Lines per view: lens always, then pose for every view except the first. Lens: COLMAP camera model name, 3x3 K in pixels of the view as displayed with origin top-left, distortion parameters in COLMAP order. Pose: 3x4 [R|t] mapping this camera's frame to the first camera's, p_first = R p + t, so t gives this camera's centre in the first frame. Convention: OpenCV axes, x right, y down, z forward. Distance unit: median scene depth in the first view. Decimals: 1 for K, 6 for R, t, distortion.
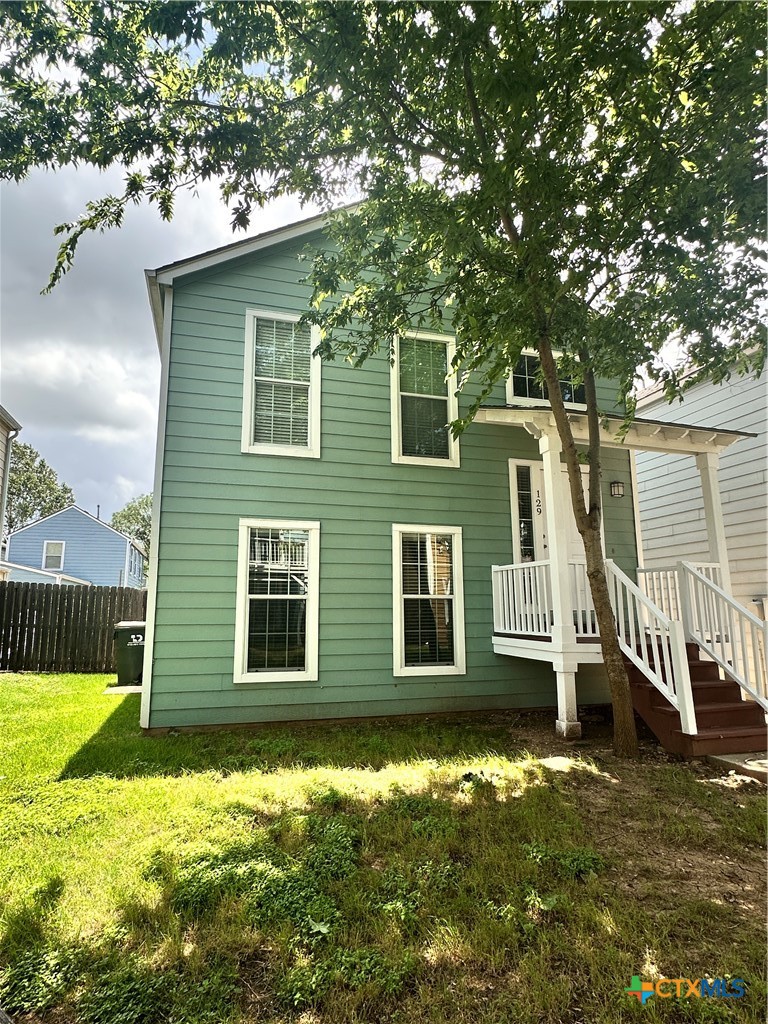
lens RADIAL K [[571.1, 0, 379.4], [0, 571.1, 512.7], [0, 0, 1]] dist [0.010680, -0.005151]
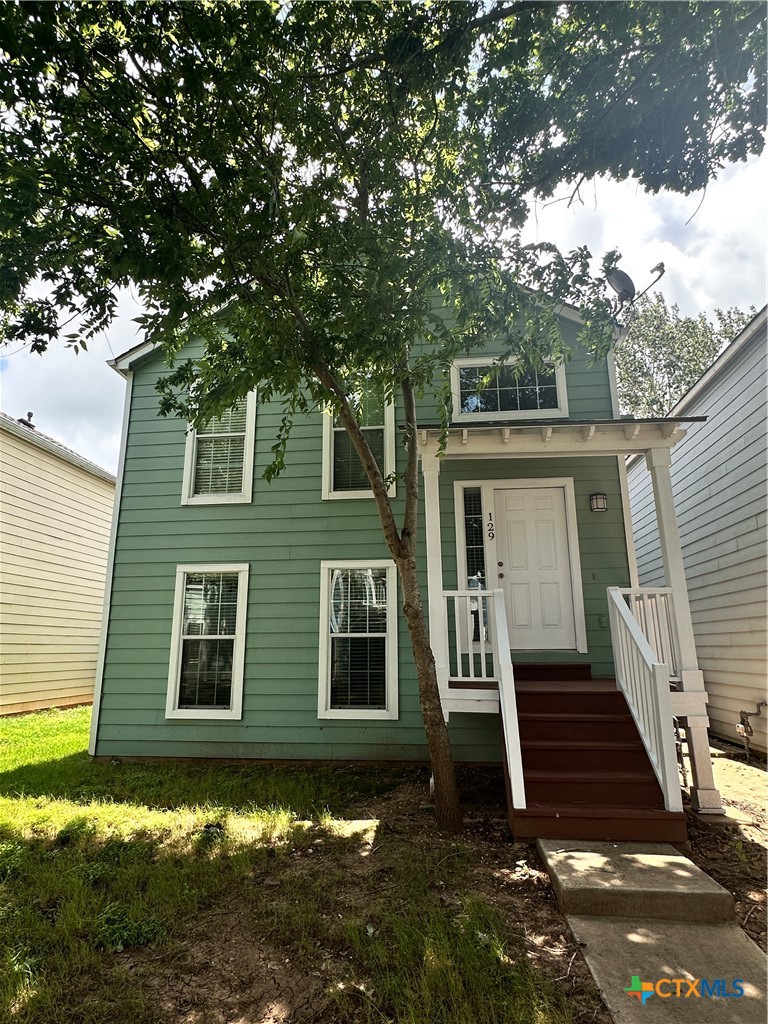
lens RADIAL K [[571.1, 0, 383.8], [0, 571.1, 510.5], [0, 0, 1]] dist [0.010680, -0.005151]
pose [[0.921999, -0.093151, -0.375820, 0.522850], [0.068979, 0.994619, -0.077301, 0.017117], [0.380998, 0.045348, 0.923463, 0.127497]]
